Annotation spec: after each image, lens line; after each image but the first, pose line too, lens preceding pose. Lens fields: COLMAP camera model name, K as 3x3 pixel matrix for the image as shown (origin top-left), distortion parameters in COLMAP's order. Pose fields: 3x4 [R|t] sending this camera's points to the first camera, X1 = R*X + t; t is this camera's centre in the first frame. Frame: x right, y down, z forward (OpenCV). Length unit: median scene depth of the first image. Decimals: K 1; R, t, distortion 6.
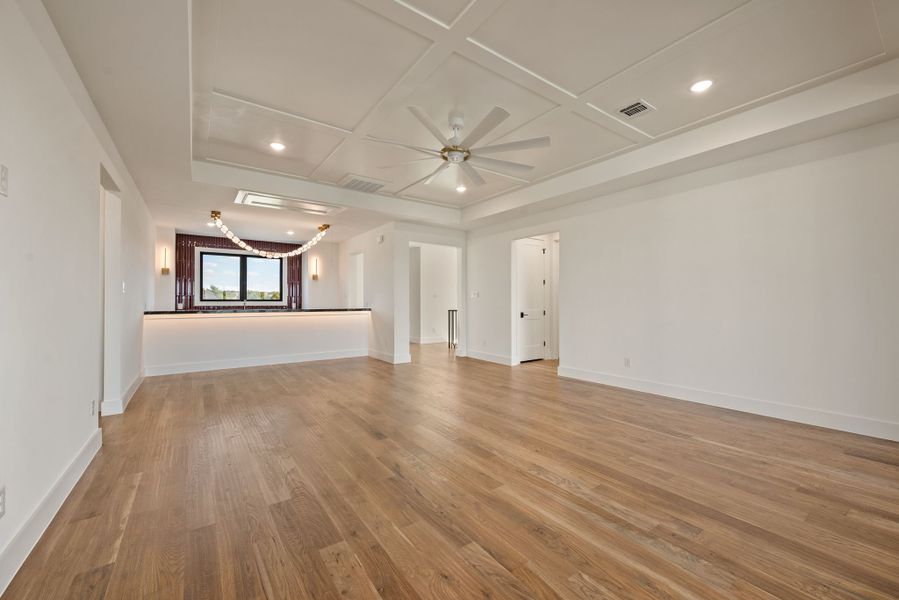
lens RADIAL K [[351.3, 0, 452.0], [0, 351.3, 300.0], [0, 0, 1]] dist [0.000154, 0.000060]
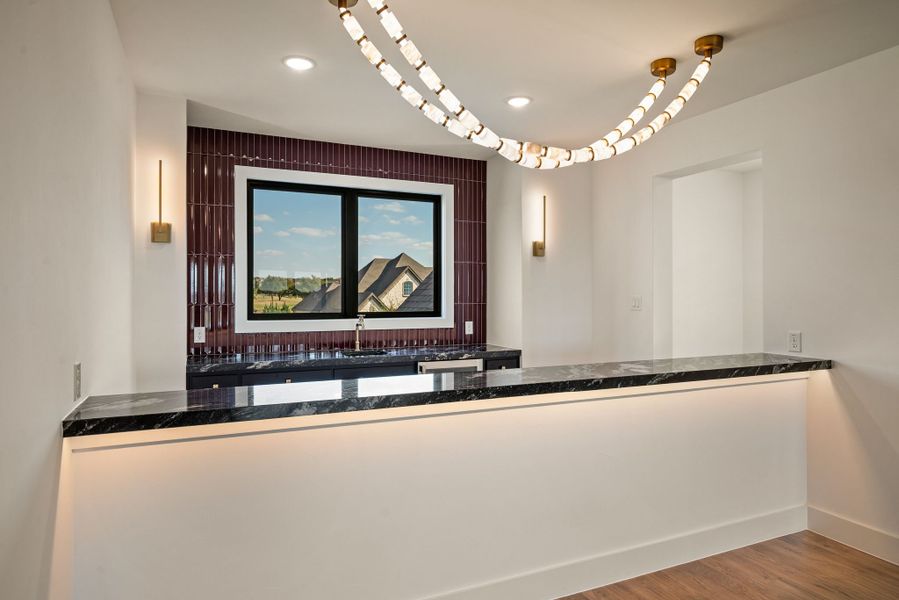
lens RADIAL K [[536.6, 0, 449.5], [0, 536.6, 300.0], [0, 0, 1]] dist [-0.000779, -0.000204]
pose [[0.979445, 0.006675, -0.201599, -0.408268], [-0.001739, 0.999695, 0.024651, -0.030237], [0.201702, -0.023794, 0.979158, 0.508565]]
